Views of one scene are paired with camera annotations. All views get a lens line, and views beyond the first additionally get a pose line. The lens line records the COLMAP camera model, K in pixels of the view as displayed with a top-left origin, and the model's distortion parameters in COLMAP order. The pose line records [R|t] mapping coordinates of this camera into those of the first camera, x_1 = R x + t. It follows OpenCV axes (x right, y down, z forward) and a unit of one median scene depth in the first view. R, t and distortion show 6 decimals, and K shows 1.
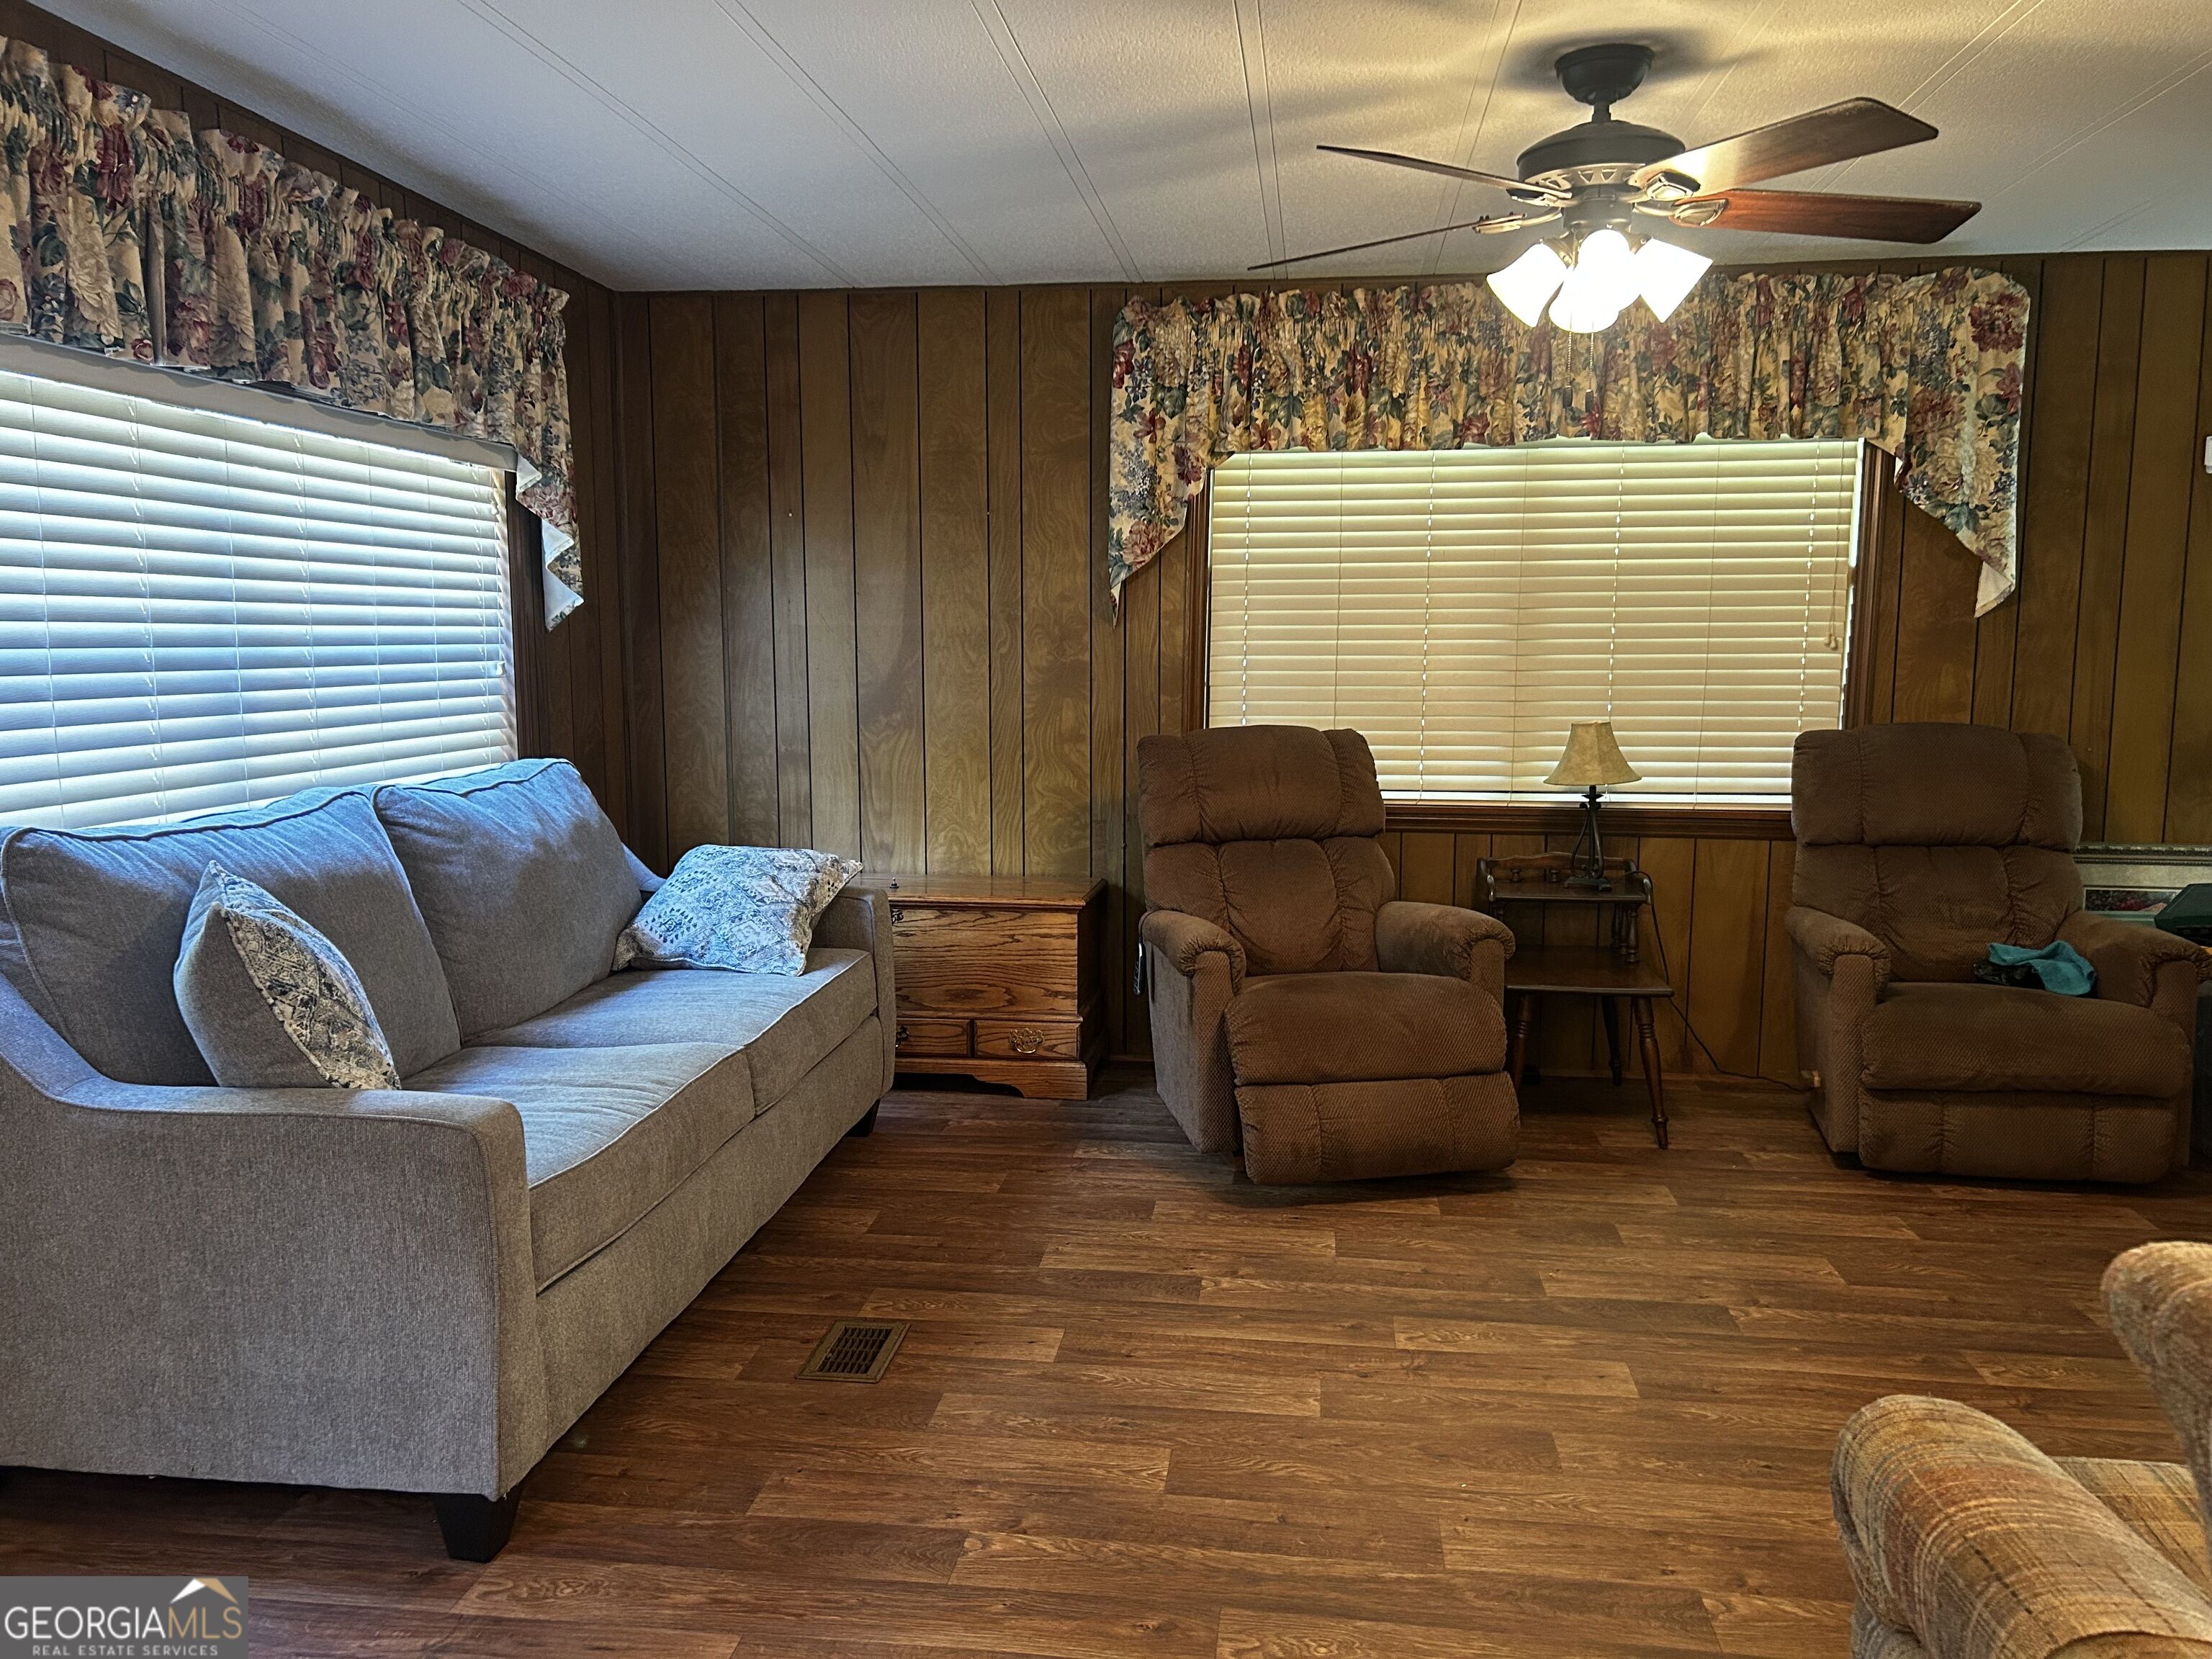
lens RADIAL K [[1673.8, 0, 1089.0], [0, 1673.8, 831.8], [0, 0, 1]] dist [0.024385, -0.028811]
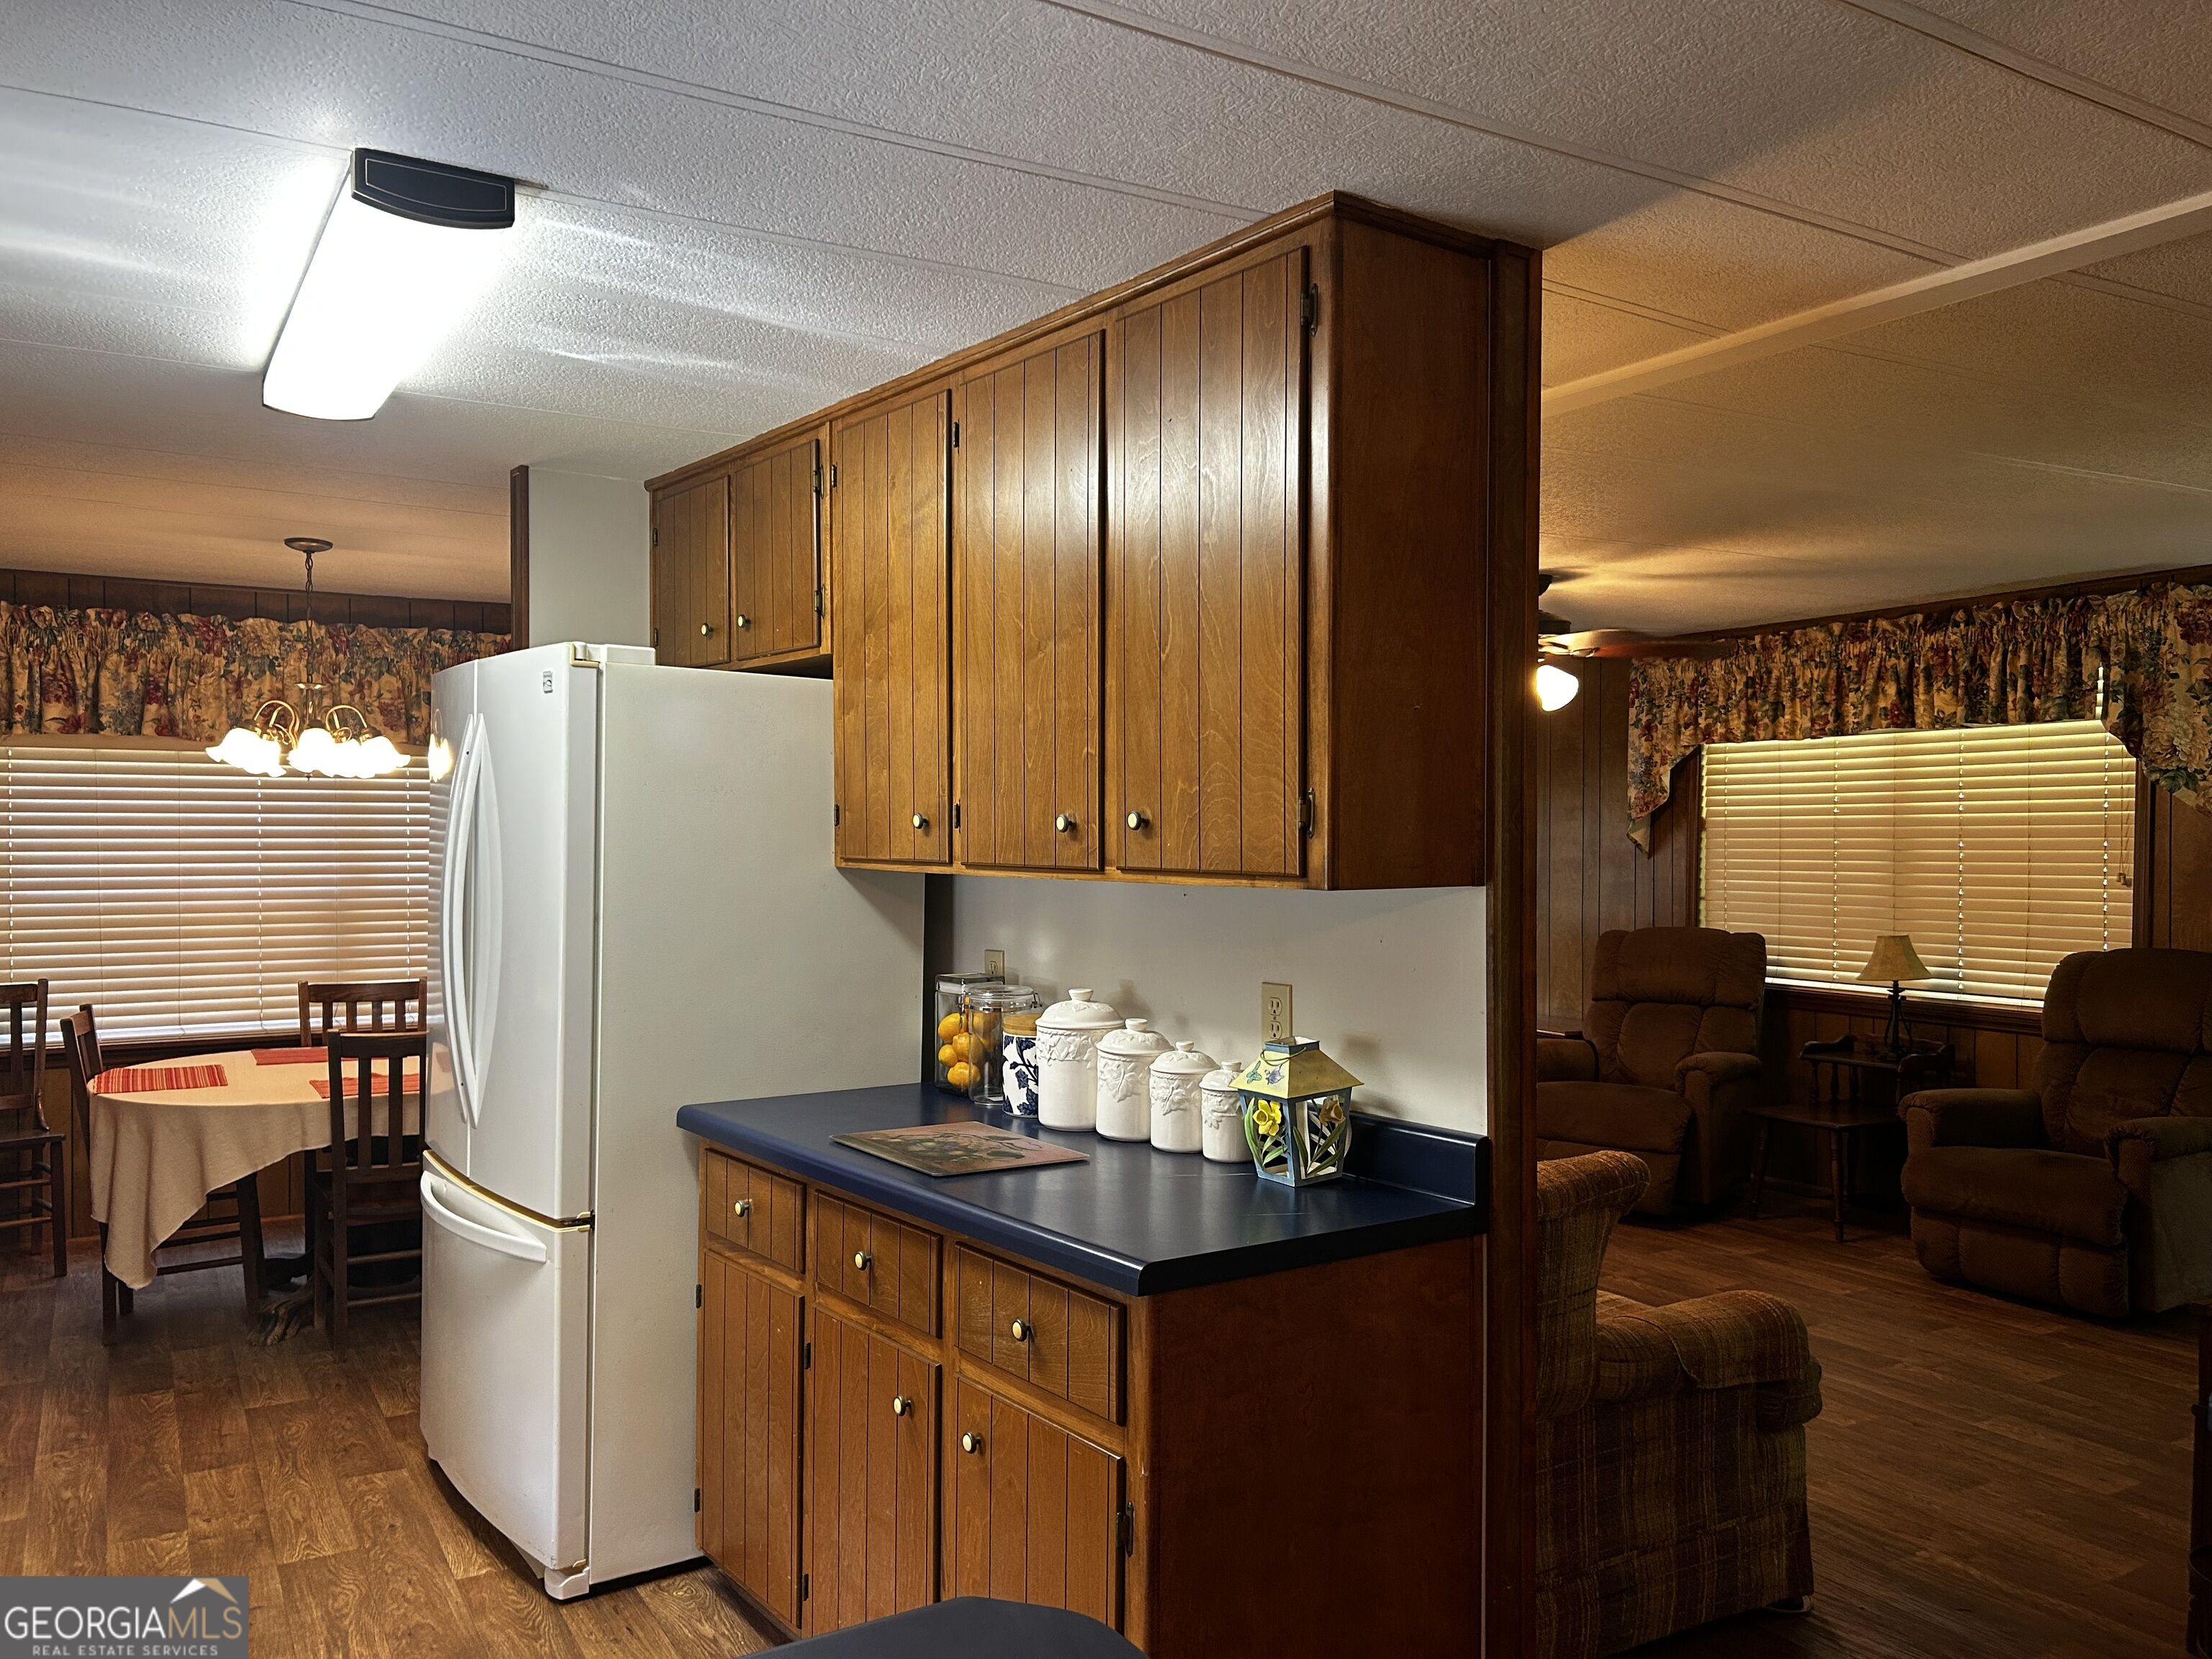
lens RADIAL K [[1673.8, 0, 1082.4], [0, 1673.8, 844.0], [0, 0, 1]] dist [0.024385, -0.028811]
pose [[0.606161, 0.004123, -0.795332, 1.141513], [-0.092743, 0.993531, -0.065533, 0.012775], [0.789916, 0.113485, 0.602622, -0.394763]]
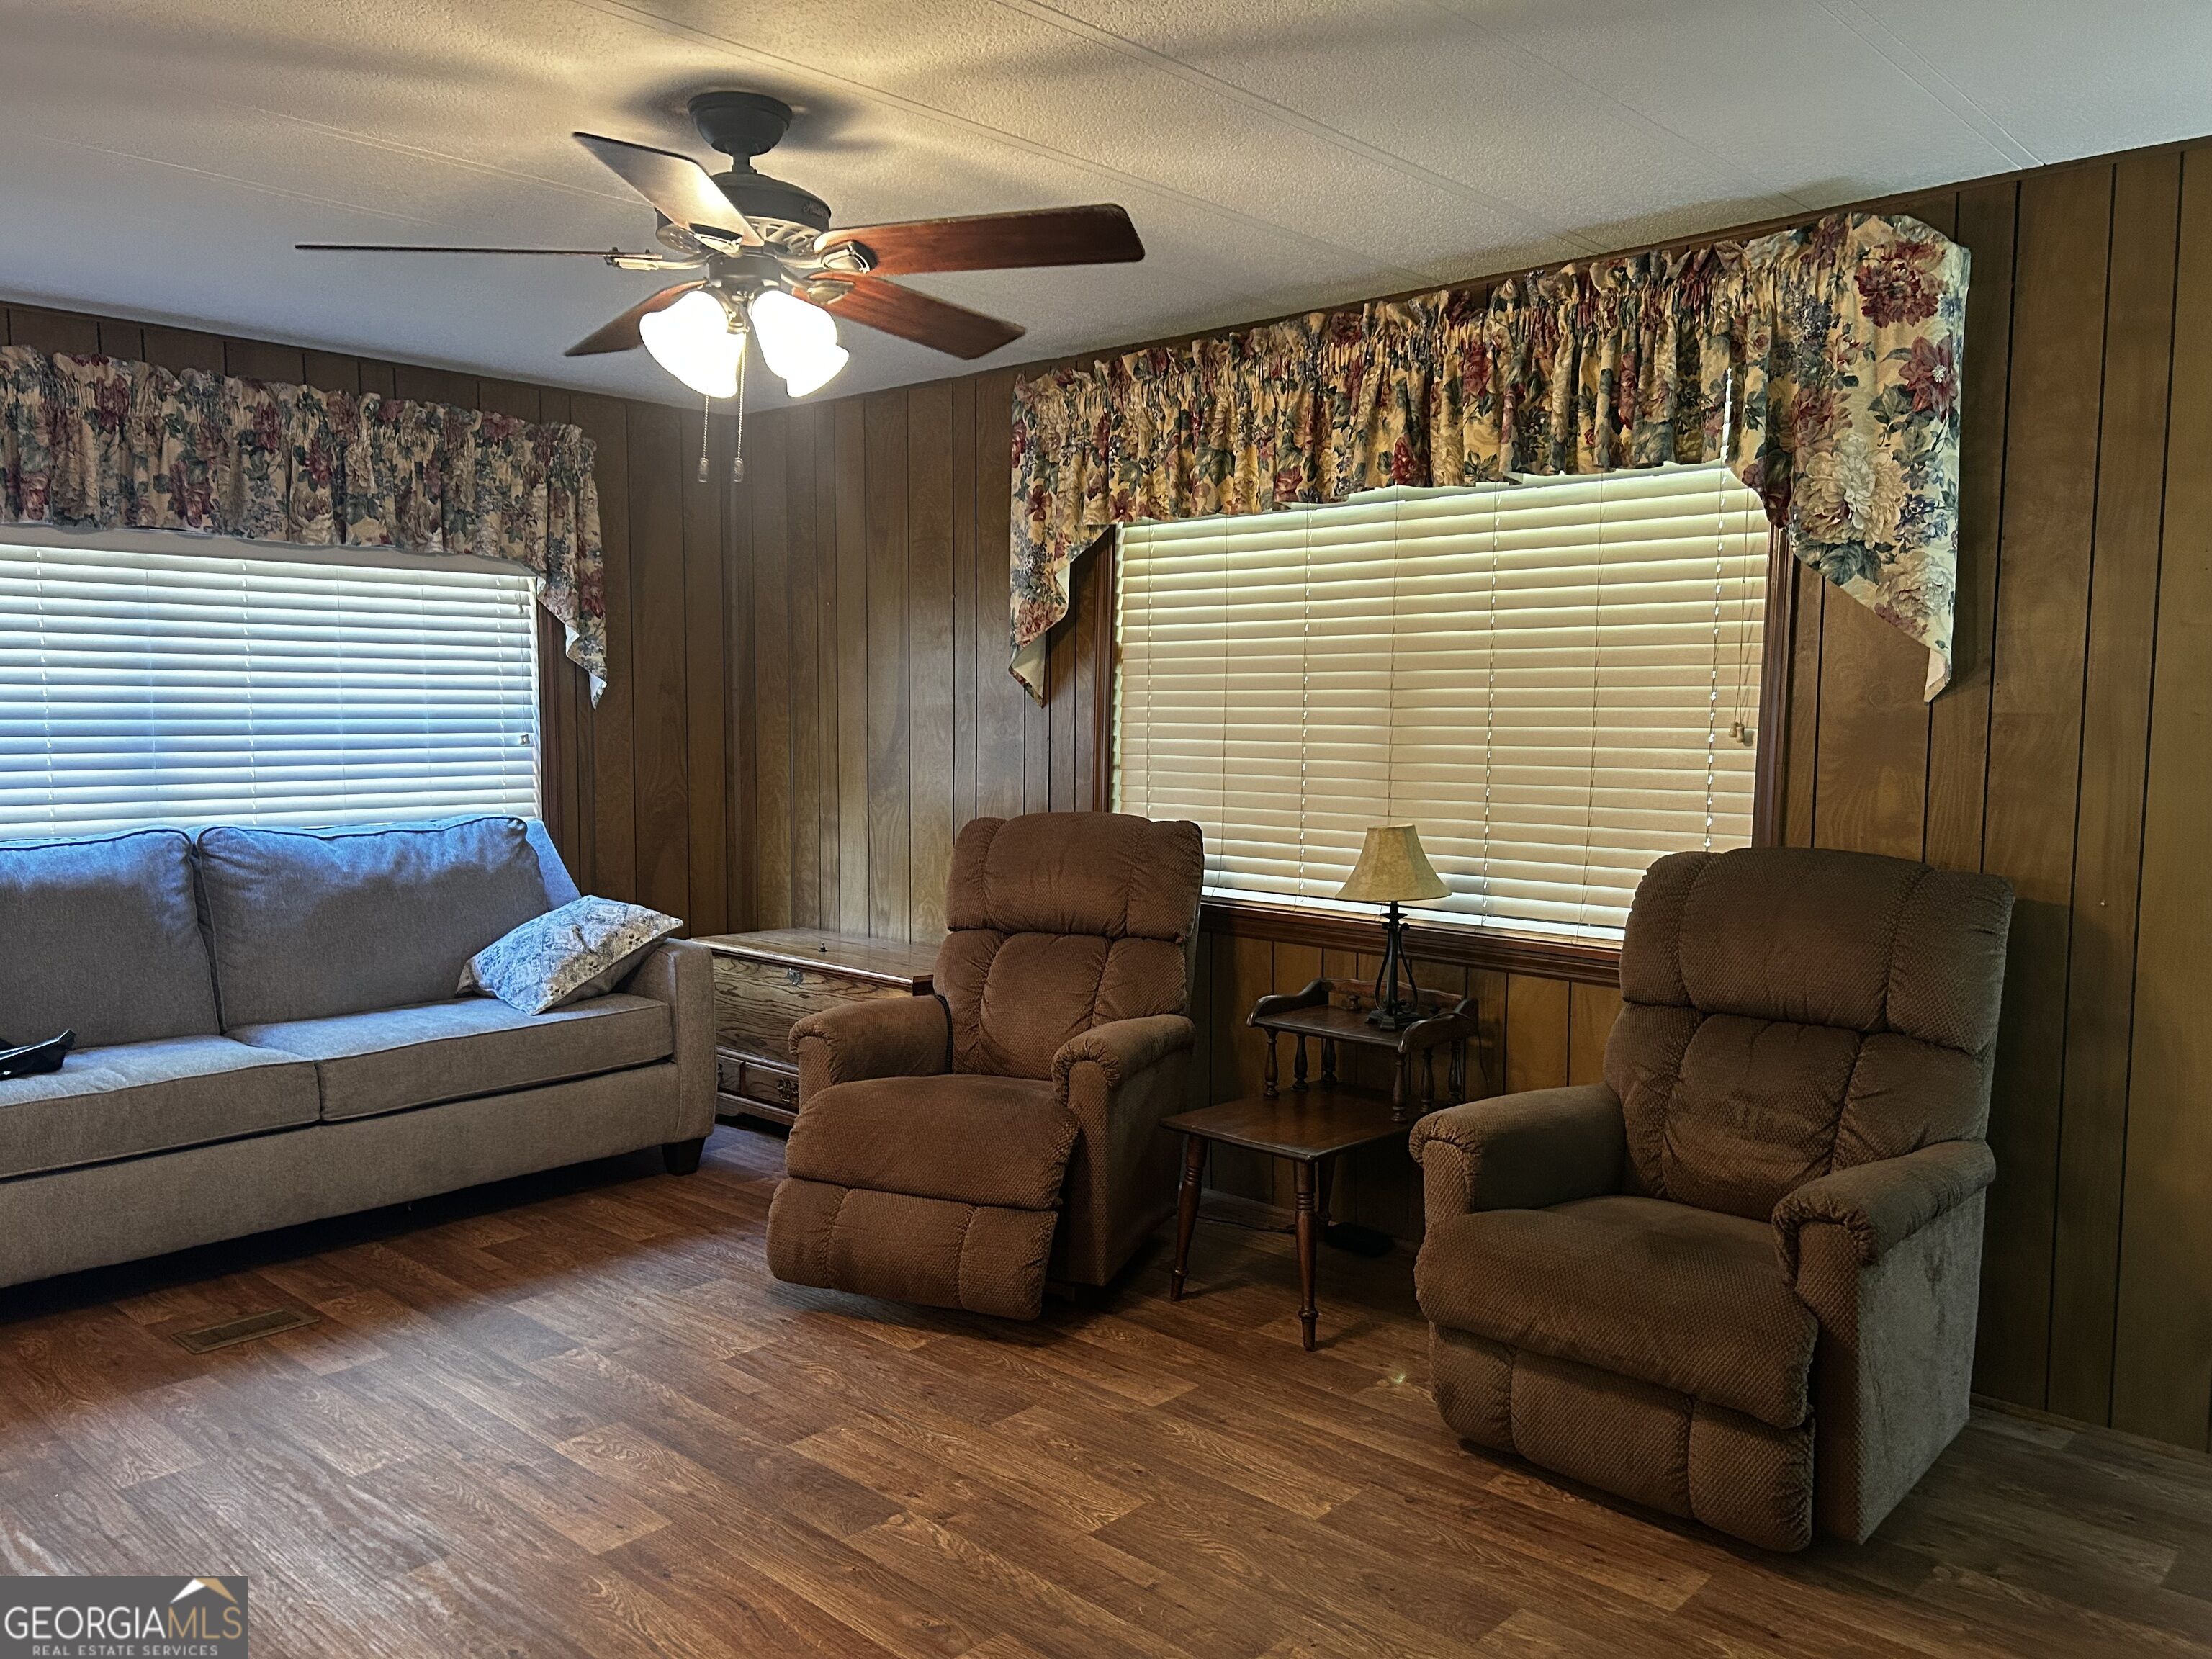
lens RADIAL K [[1673.8, 0, 1092.1], [0, 1673.8, 826.8], [0, 0, 1]] dist [0.024385, -0.028811]
pose [[0.816127, 0.047060, -0.575953, 0.763205], [-0.074009, 0.996983, -0.023409, -0.040373], [0.573114, 0.061731, 0.817148, 0.278662]]
